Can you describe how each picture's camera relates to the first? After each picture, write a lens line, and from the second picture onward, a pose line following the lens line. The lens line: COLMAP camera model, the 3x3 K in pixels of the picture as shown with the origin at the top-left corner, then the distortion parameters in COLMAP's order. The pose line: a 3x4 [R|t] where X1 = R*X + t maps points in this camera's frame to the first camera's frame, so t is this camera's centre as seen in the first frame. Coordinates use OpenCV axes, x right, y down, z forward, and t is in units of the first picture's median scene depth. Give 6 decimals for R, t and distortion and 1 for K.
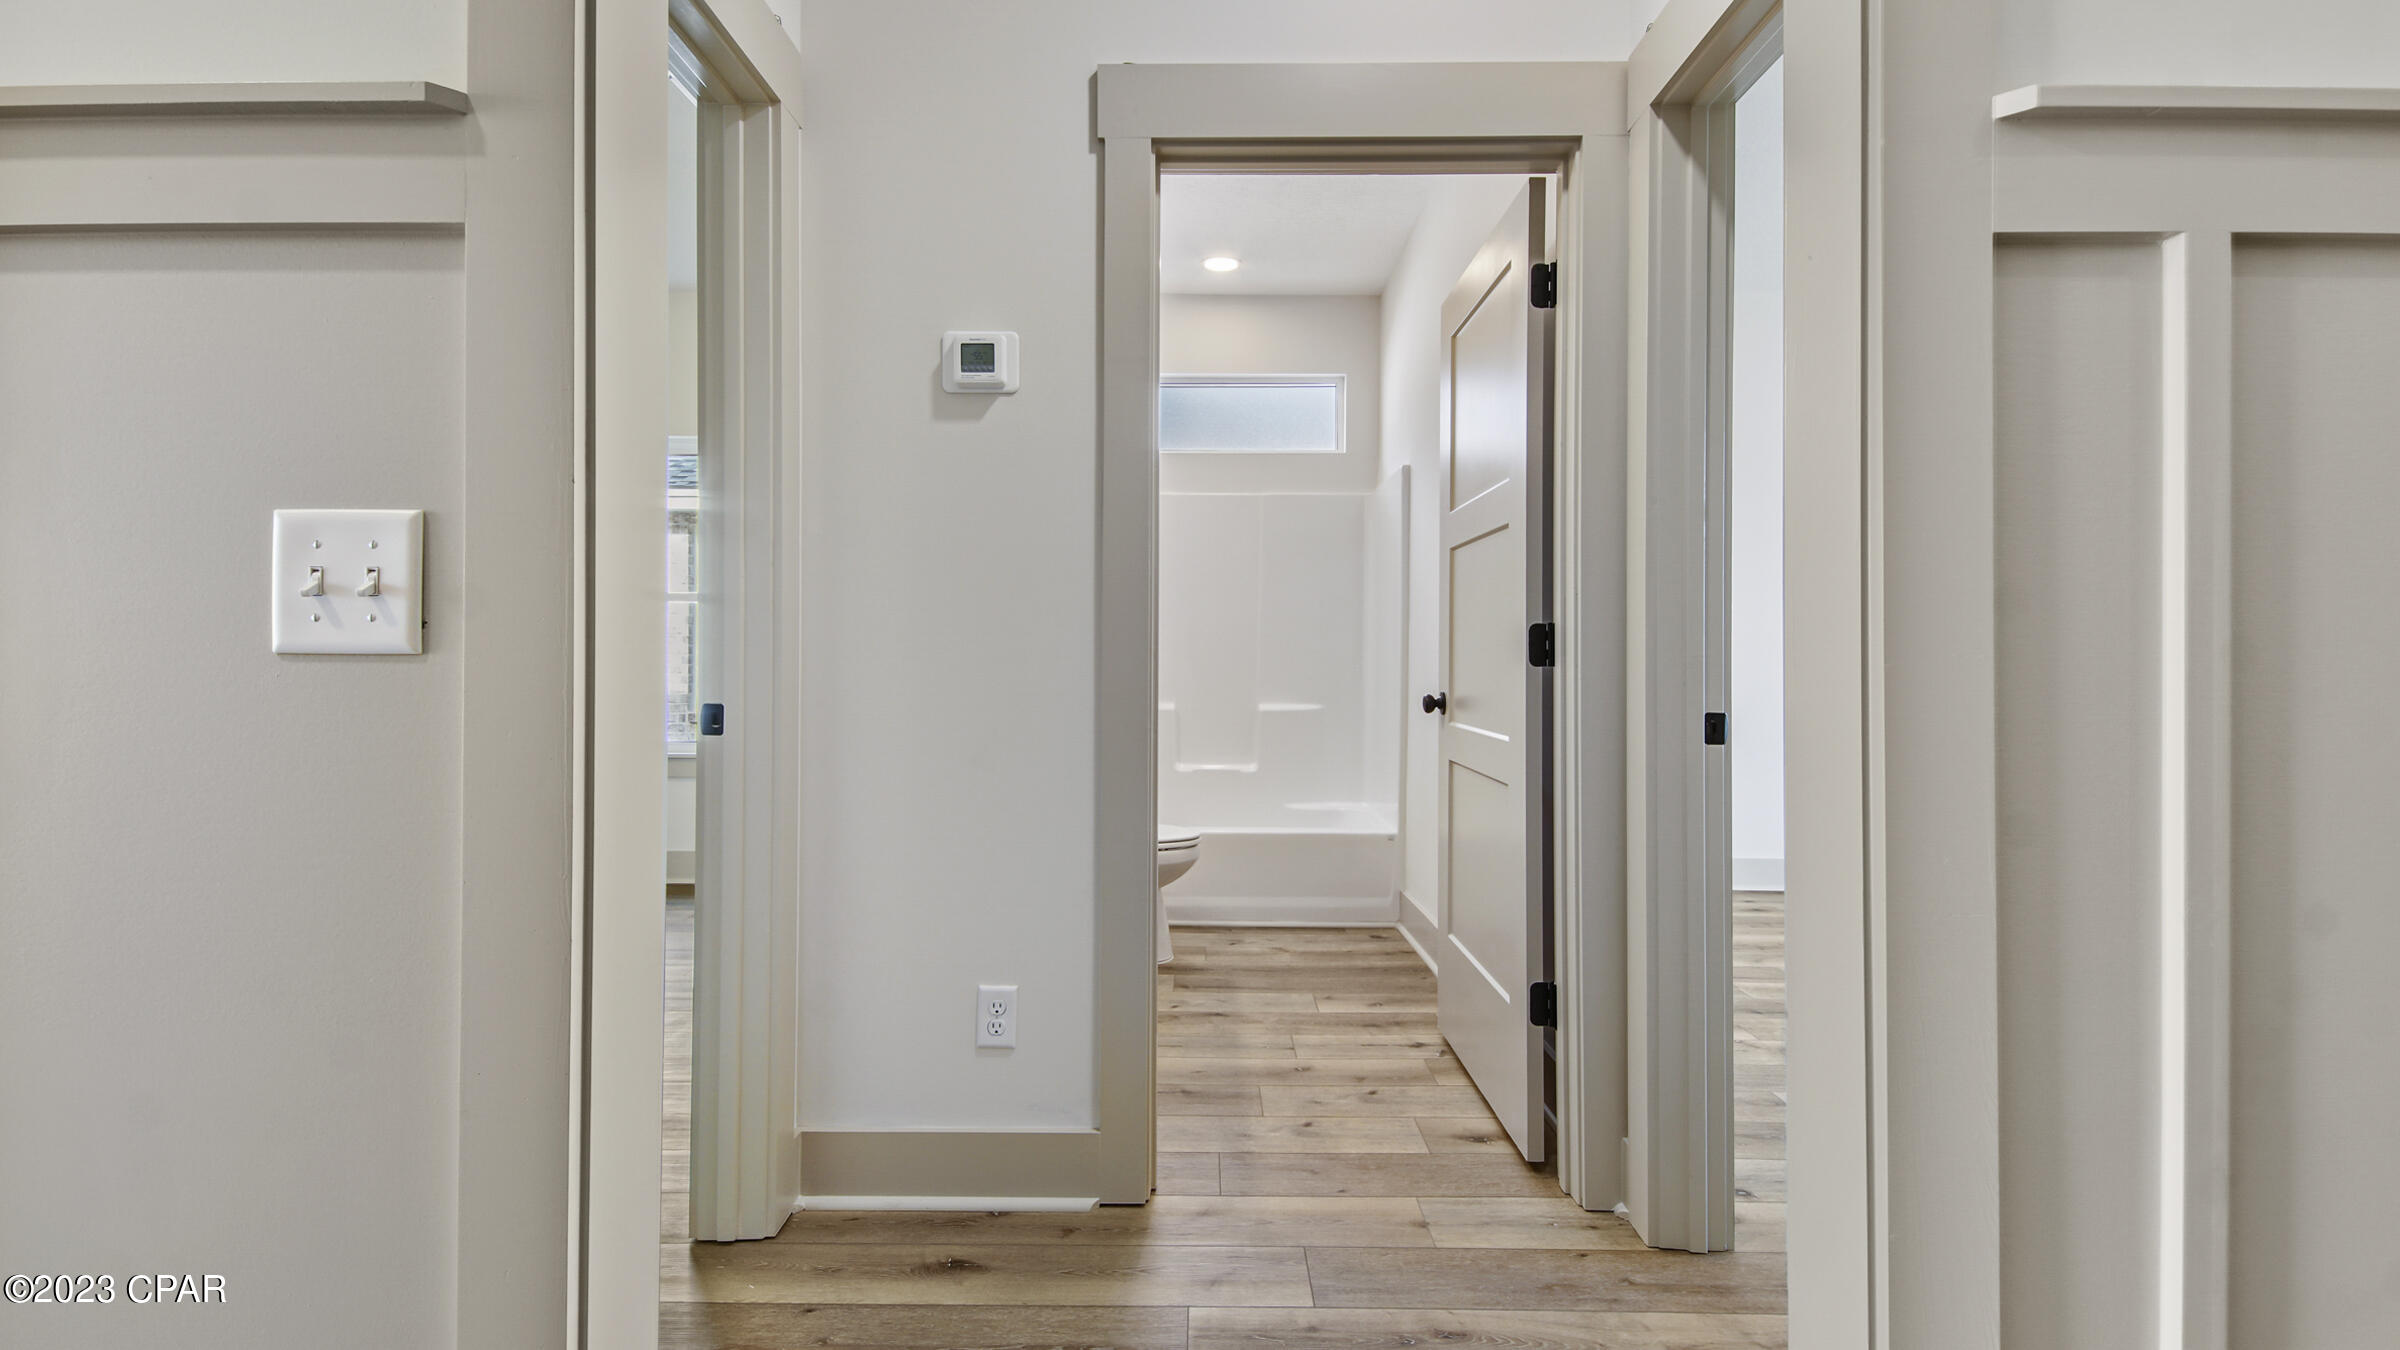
lens RADIAL K [[1064.8, 0, 1197.8], [0, 1064.8, 669.6], [0, 0, 1]] dist [0.012924, -0.004196]
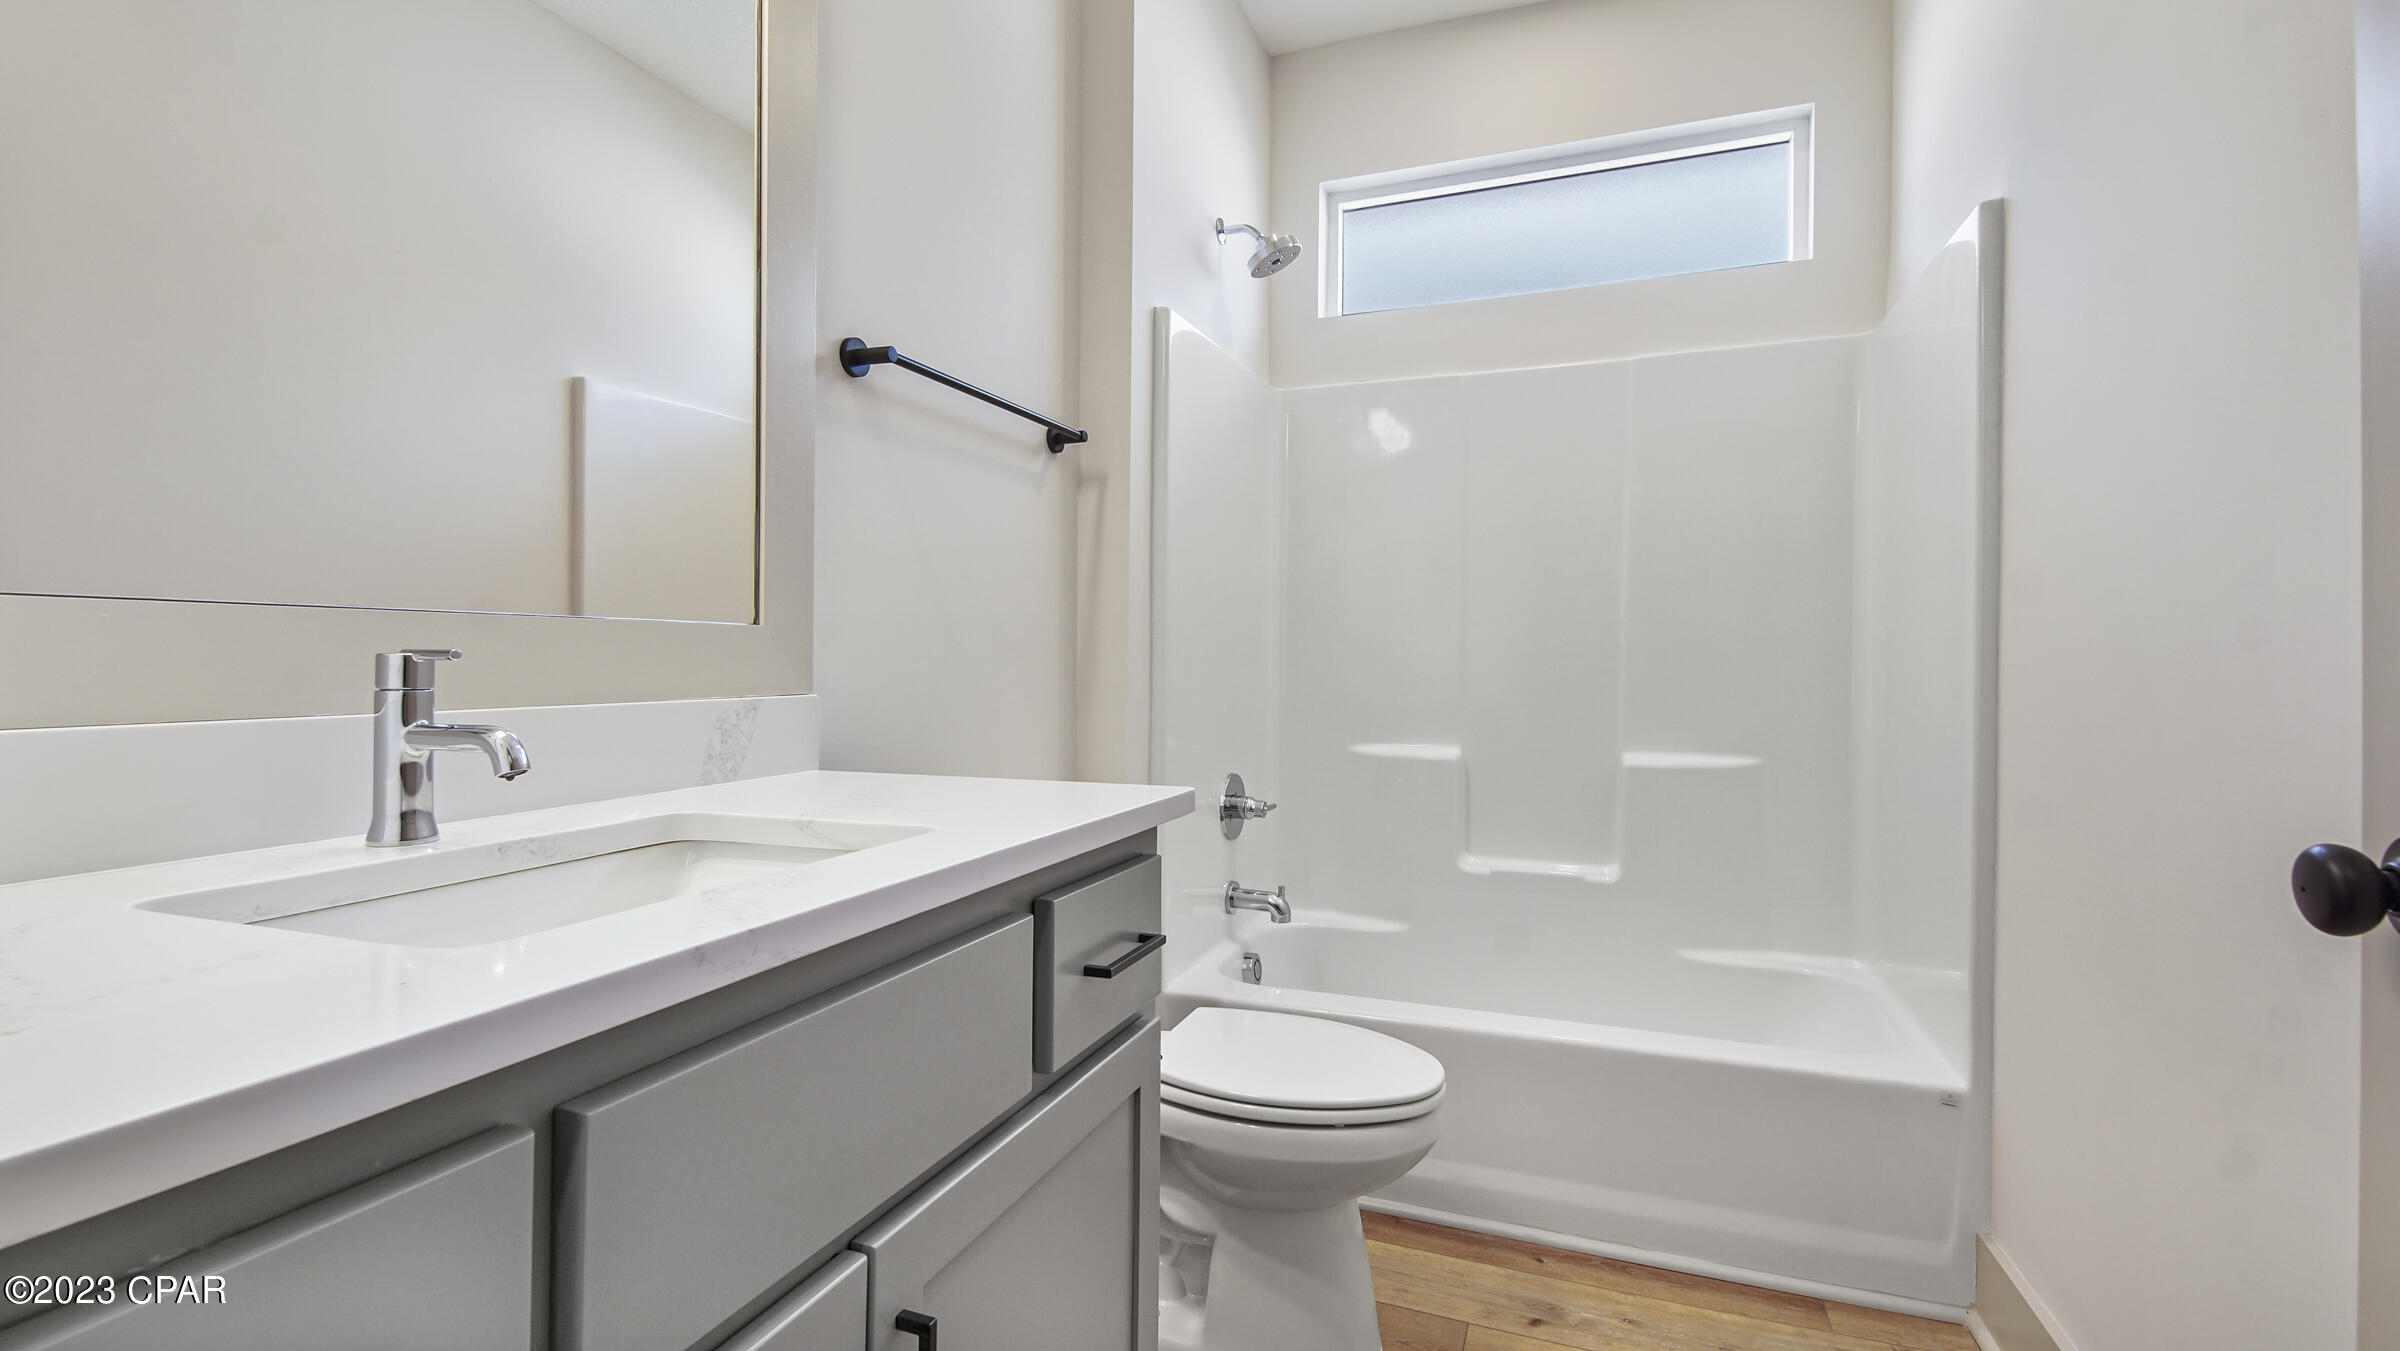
lens RADIAL K [[1064.8, 0, 1202.4], [0, 1064.8, 665.6], [0, 0, 1]] dist [0.012924, -0.004196]
pose [[0.936917, 0.000203, -0.349553, 0.050507], [-0.000181, 1.000000, 0.000097, -0.011044], [0.349553, -0.000028, 0.936917, 0.471241]]
